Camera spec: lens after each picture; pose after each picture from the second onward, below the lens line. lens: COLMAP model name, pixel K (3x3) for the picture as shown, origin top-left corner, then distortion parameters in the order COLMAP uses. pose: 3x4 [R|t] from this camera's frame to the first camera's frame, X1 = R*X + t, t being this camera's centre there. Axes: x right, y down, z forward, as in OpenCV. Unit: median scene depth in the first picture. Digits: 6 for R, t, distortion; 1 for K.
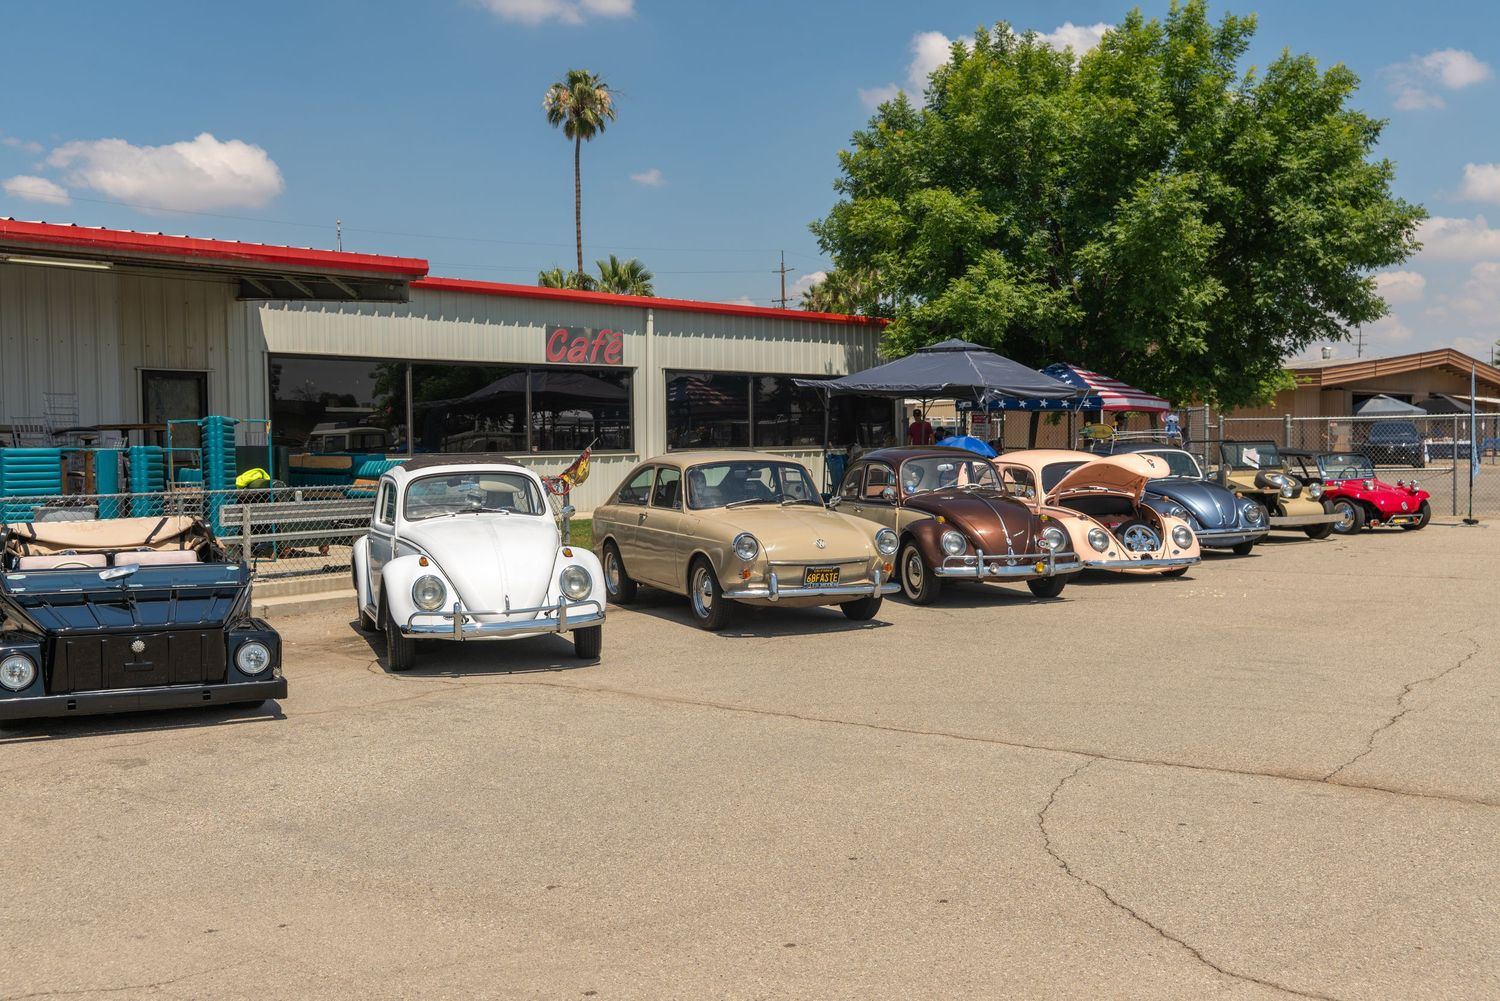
lens RADIAL K [[1498.1, 0, 750.0], [0, 1498.1, 500.5], [0, 0, 1]] dist [0.003219, -0.009646]
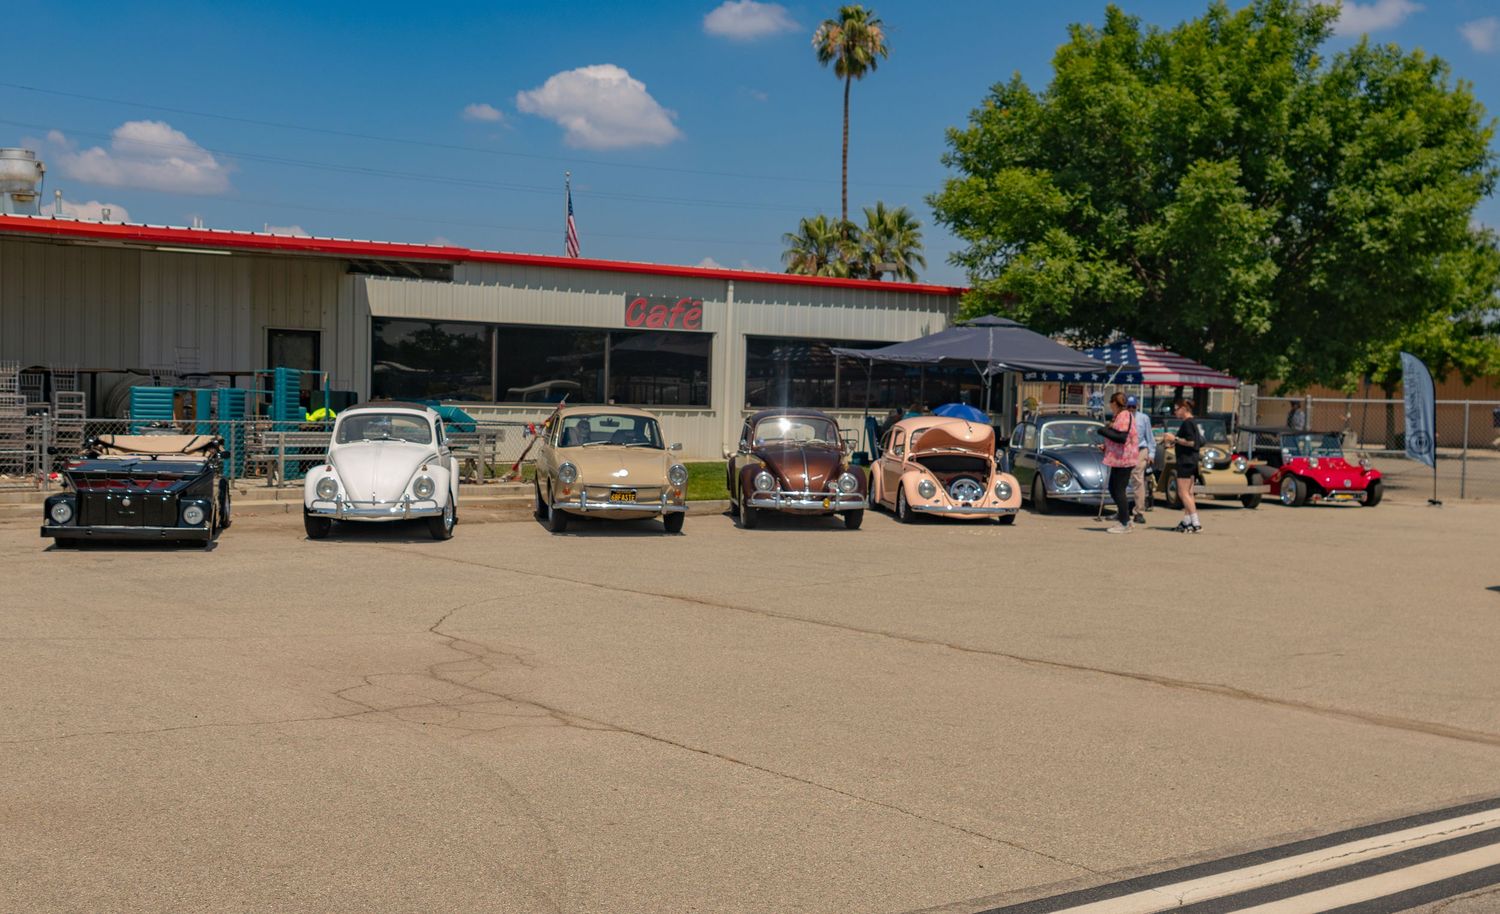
lens RADIAL K [[1791.7, 0, 750.0], [0, 1791.7, 457.0], [0, 0, 1]] dist [-0.009588, 0.014332]
pose [[0.972167, 0.041984, -0.230495, 0.281900], [-0.043873, 0.999032, -0.003078, 0.006964], [0.230143, 0.013105, 0.973069, -0.312691]]
